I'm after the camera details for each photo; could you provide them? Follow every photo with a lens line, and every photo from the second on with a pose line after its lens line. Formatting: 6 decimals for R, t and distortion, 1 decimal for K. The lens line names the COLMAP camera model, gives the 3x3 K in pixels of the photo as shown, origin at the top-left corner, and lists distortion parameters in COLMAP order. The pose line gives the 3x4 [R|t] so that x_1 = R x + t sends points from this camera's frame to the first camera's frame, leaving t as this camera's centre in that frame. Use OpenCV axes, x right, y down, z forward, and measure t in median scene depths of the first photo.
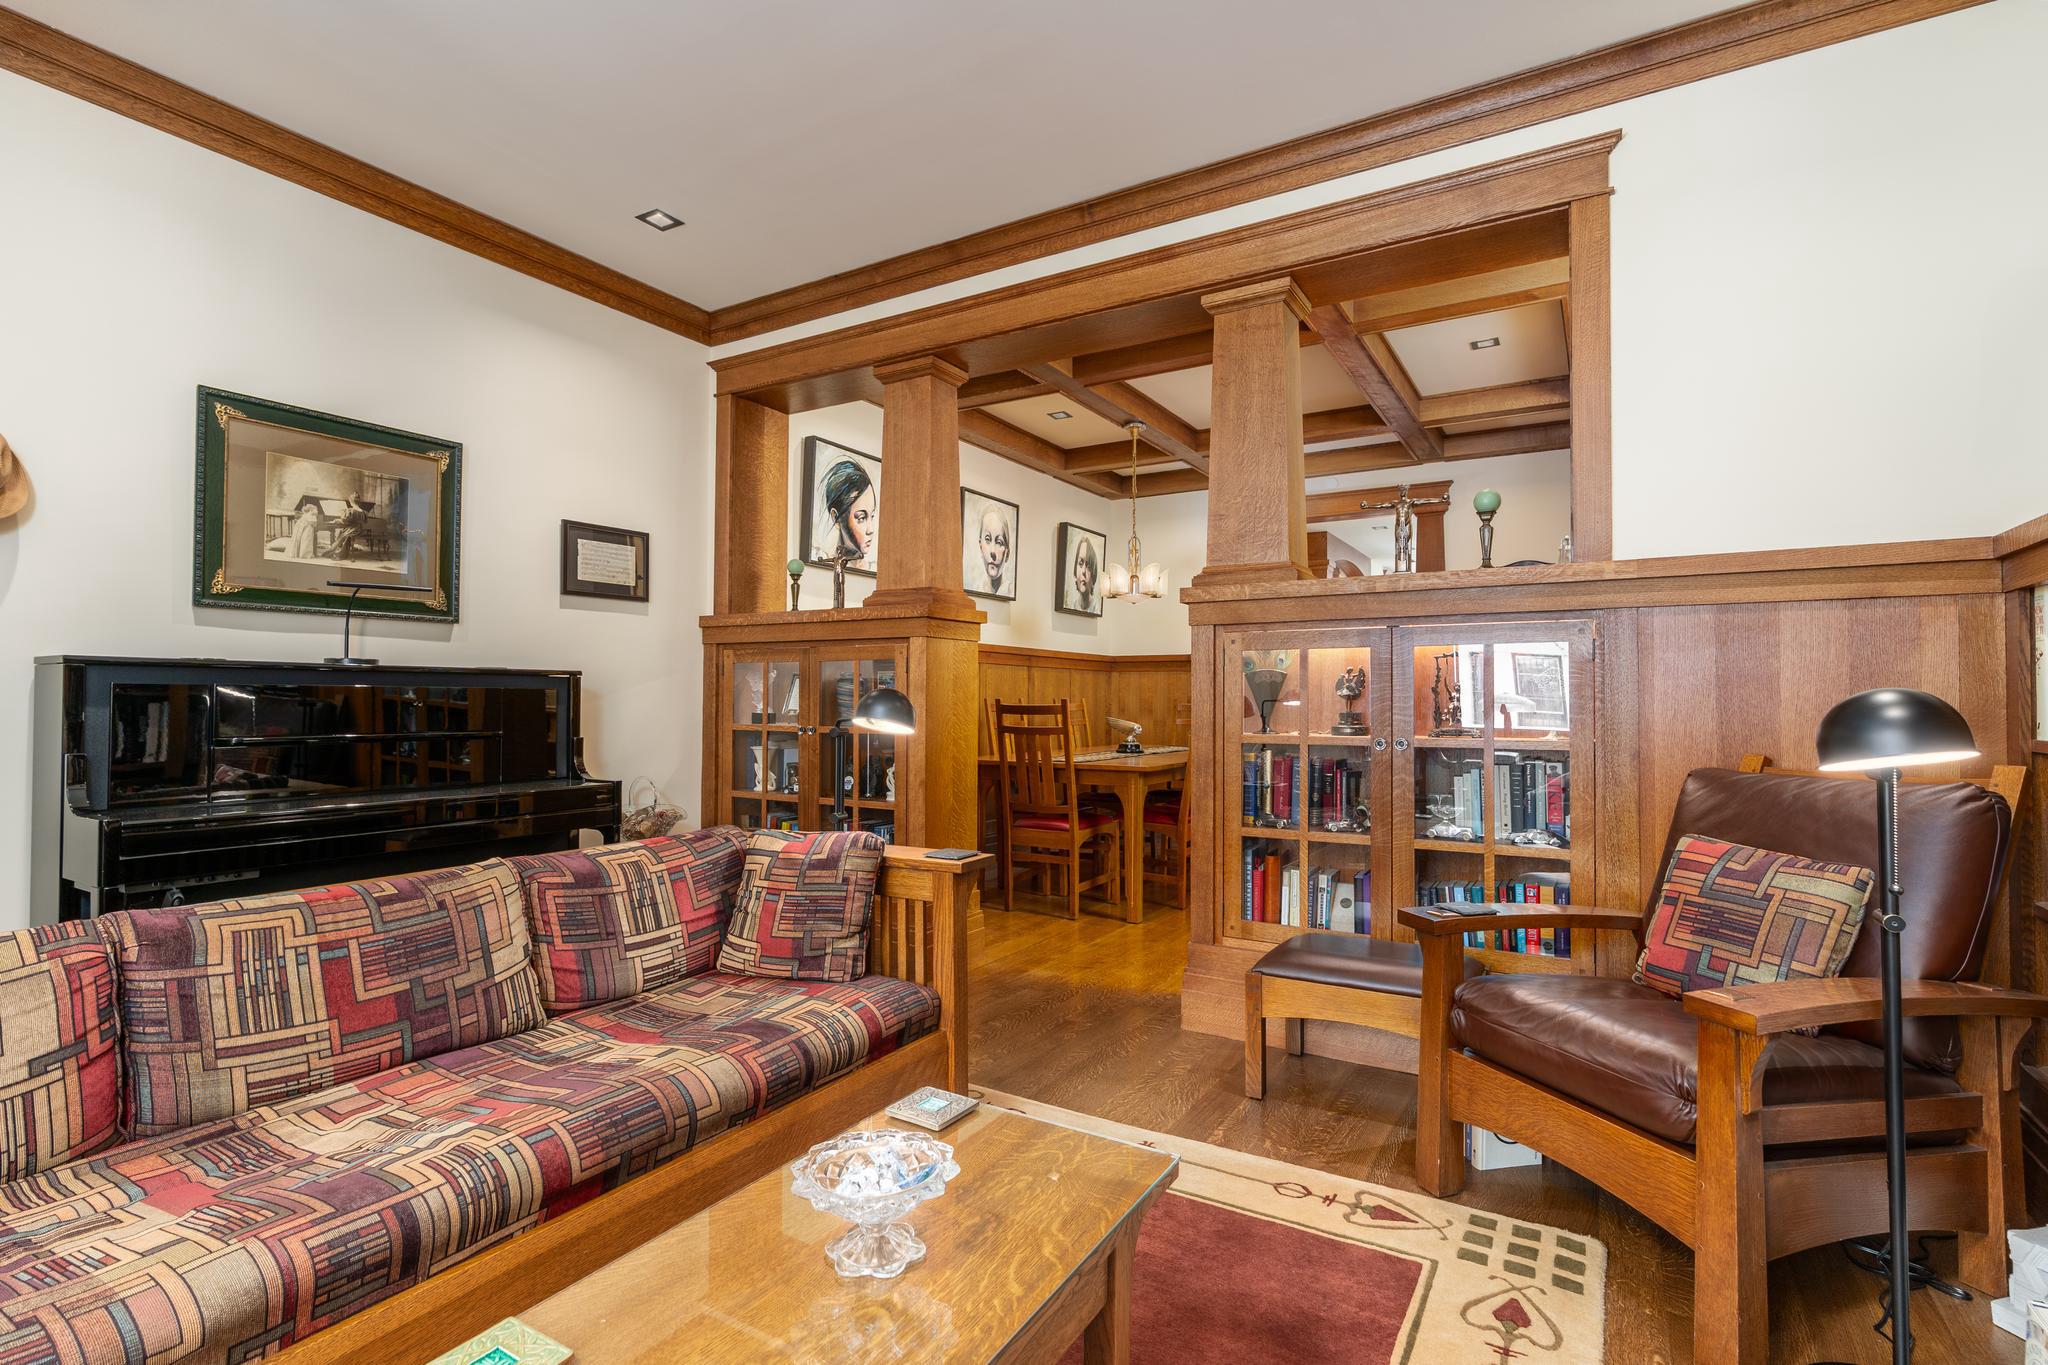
lens RADIAL K [[969.0, 0, 1018.2], [0, 969.0, 666.7], [0, 0, 1]] dist [0.032814, -0.000084]
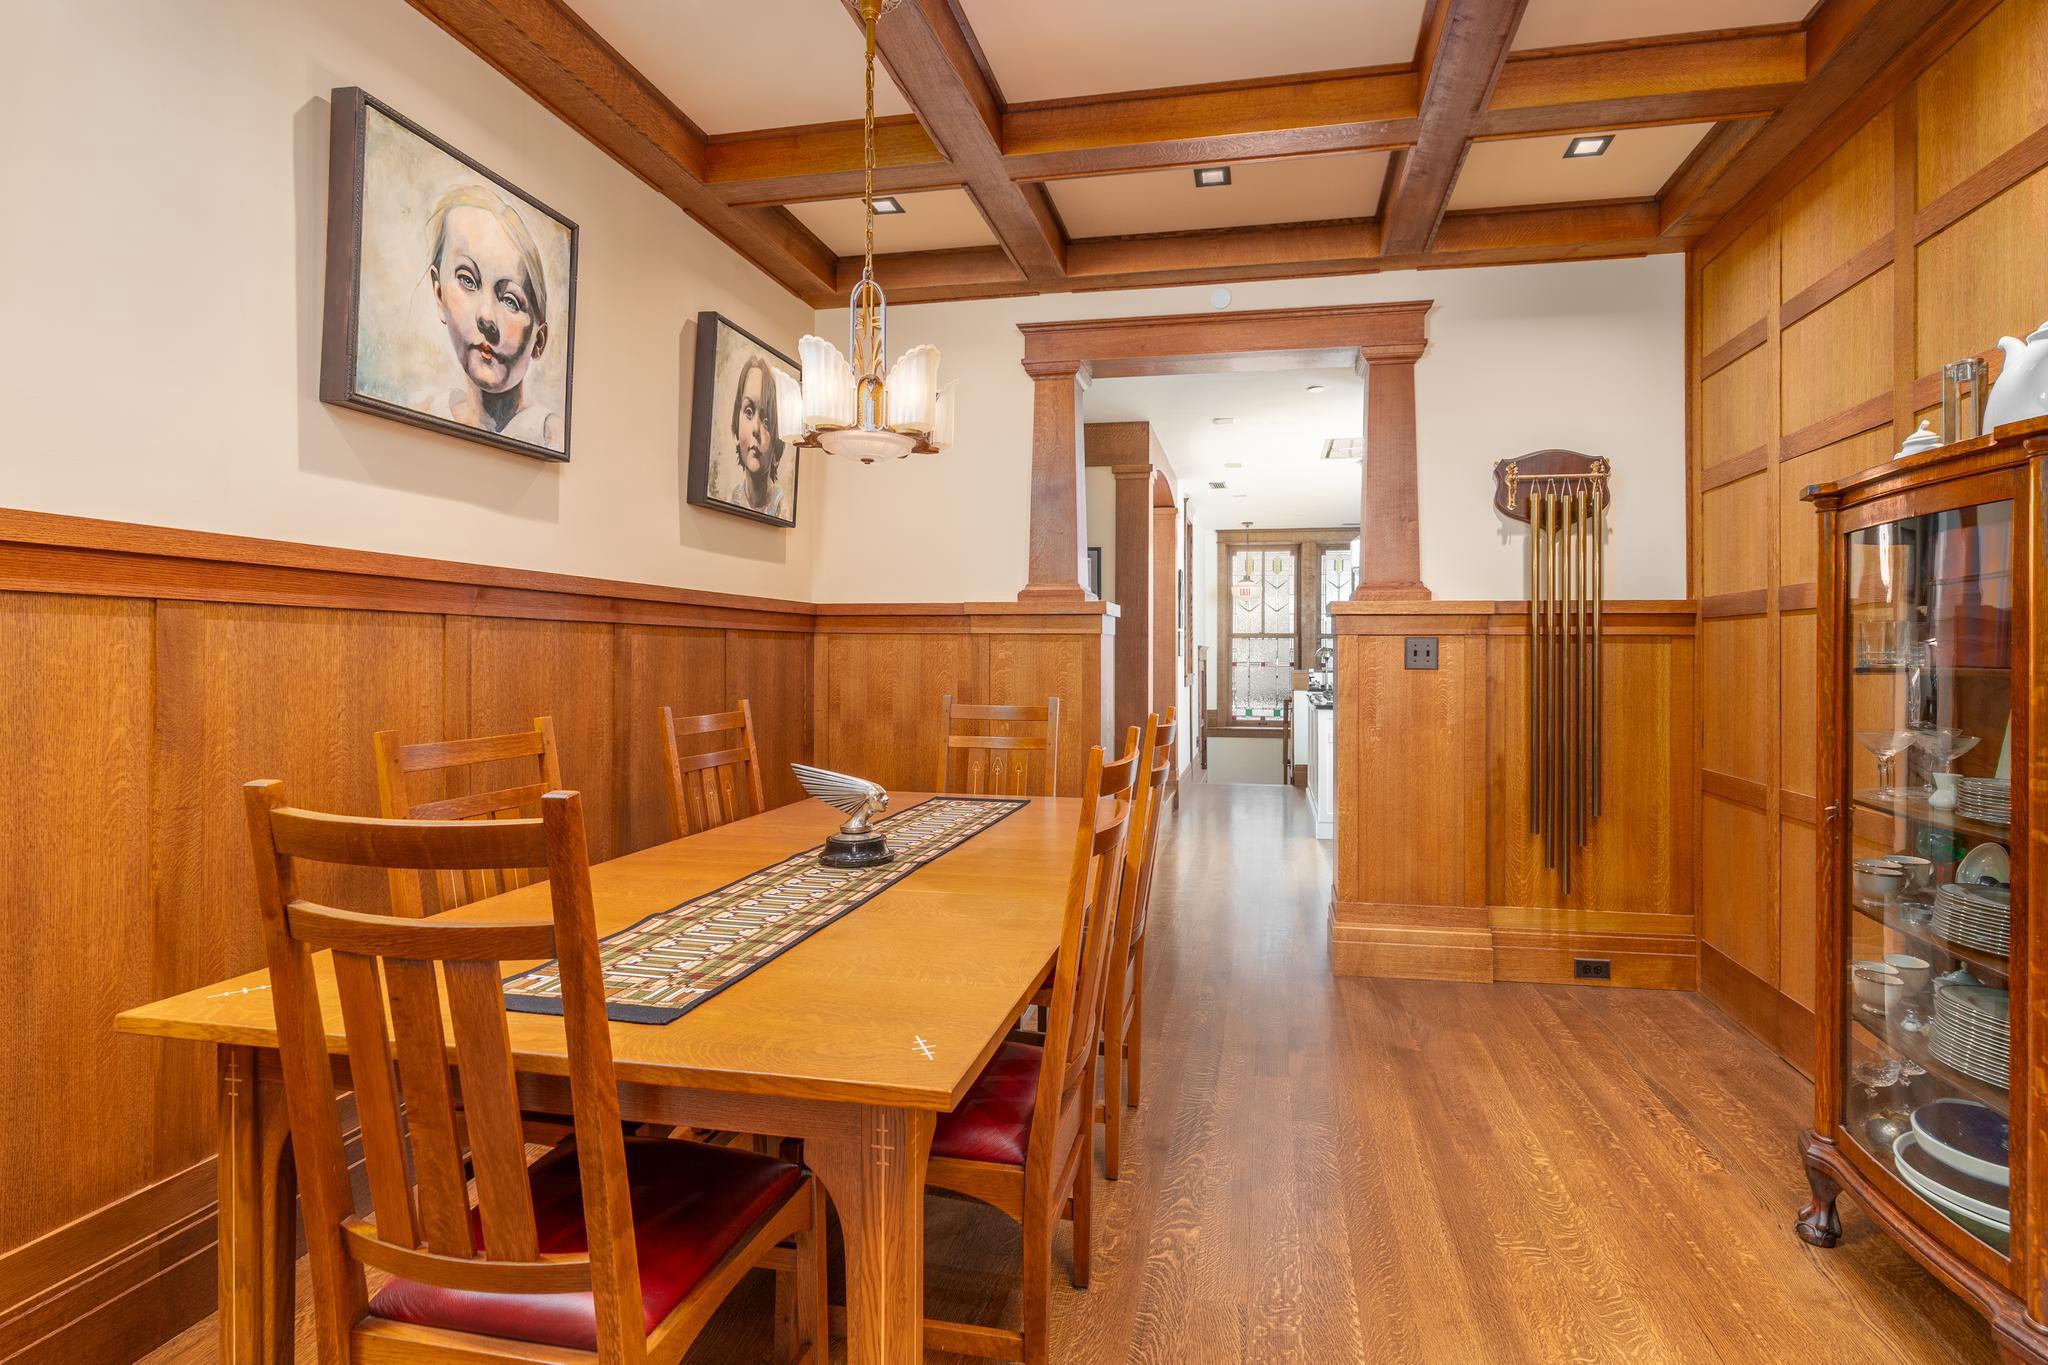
lens RADIAL K [[963.1, 0, 1072.5], [0, 963.1, 655.0], [0, 0, 1]] dist [-0.001357, 0.000378]
pose [[0.939178, 0.006921, 0.343361, 0.074470], [-0.018861, 0.999327, 0.031448, -0.004551], [-0.342912, -0.036011, 0.938677, 0.701273]]
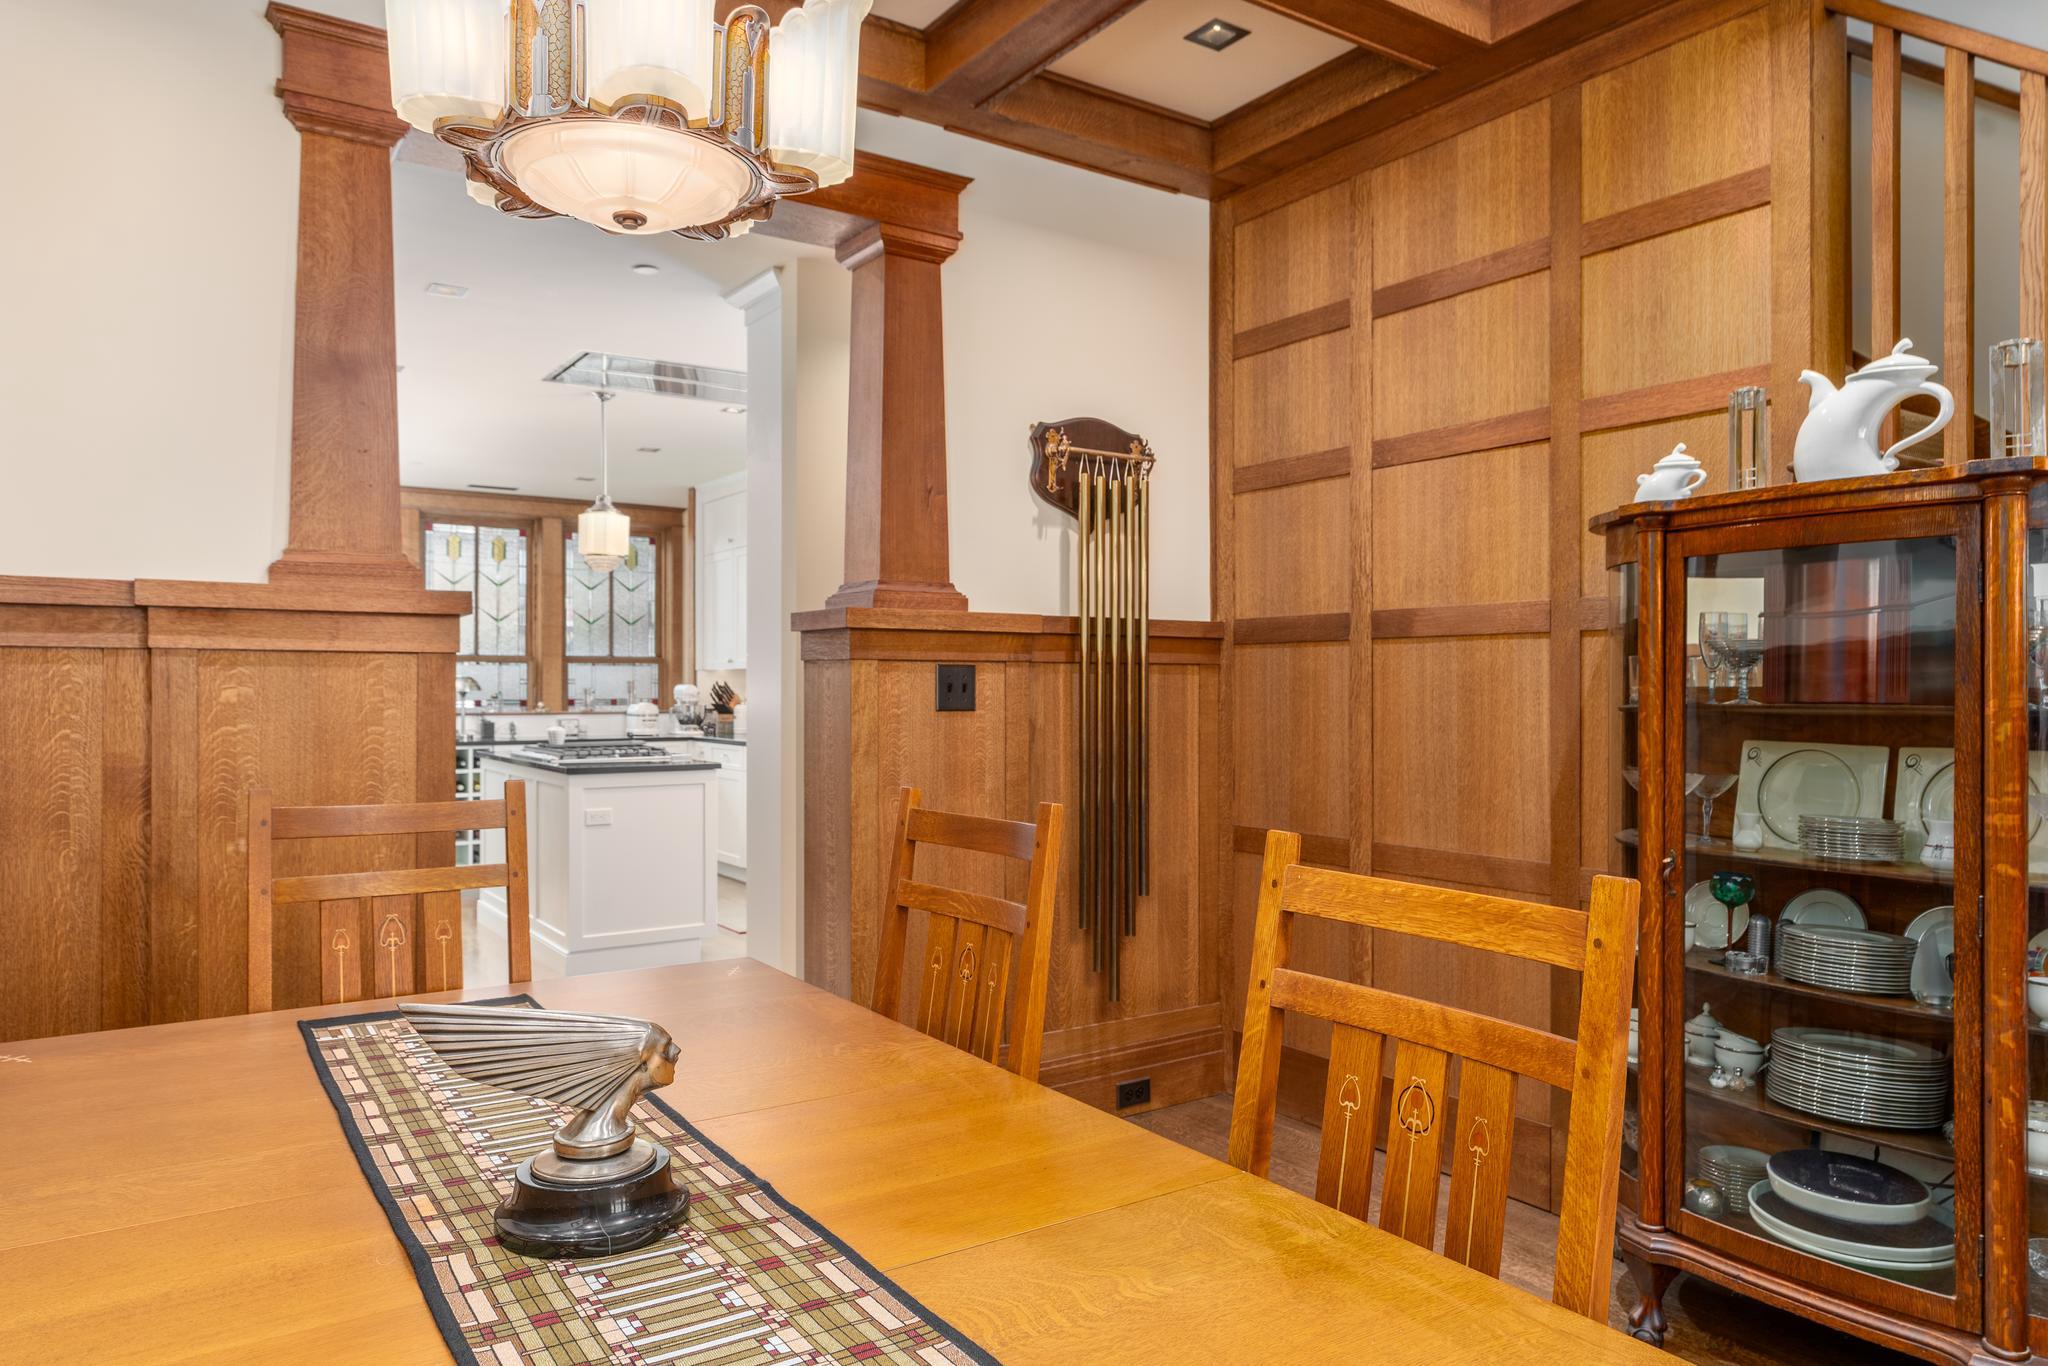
lens RADIAL K [[1354.0, 0, 1024.0], [0, 1354.0, 683.0], [0, 0, 1]] dist [-0.000127, -0.004778]
pose [[0.424608, 0.005476, 0.905361, -0.049760], [-0.032575, 0.999427, 0.009233, 0.001869], [-0.904791, -0.033413, 0.424543, 0.961133]]
